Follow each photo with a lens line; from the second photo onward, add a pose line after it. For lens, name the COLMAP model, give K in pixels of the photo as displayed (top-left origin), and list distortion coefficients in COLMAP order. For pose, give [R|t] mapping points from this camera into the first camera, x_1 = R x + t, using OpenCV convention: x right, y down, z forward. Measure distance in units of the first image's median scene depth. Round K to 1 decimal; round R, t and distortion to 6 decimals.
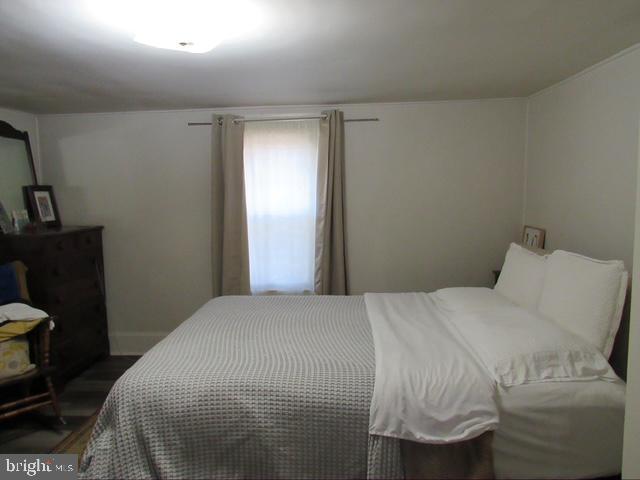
lens RADIAL K [[462.9, 0, 320.0], [0, 462.9, 240.0], [0, 0, 1]] dist [-0.028535, 0.000881]
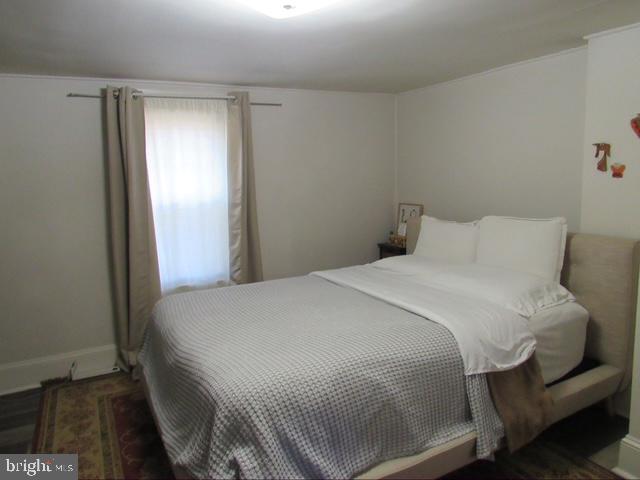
lens RADIAL K [[462.9, 0, 320.0], [0, 462.9, 240.0], [0, 0, 1]] dist [-0.028535, 0.000881]
pose [[0.848810, -0.082883, 0.522161, -0.731938], [0.072738, 0.996551, 0.039942, 0.003599], [-0.523671, 0.004078, 0.851911, 0.181232]]
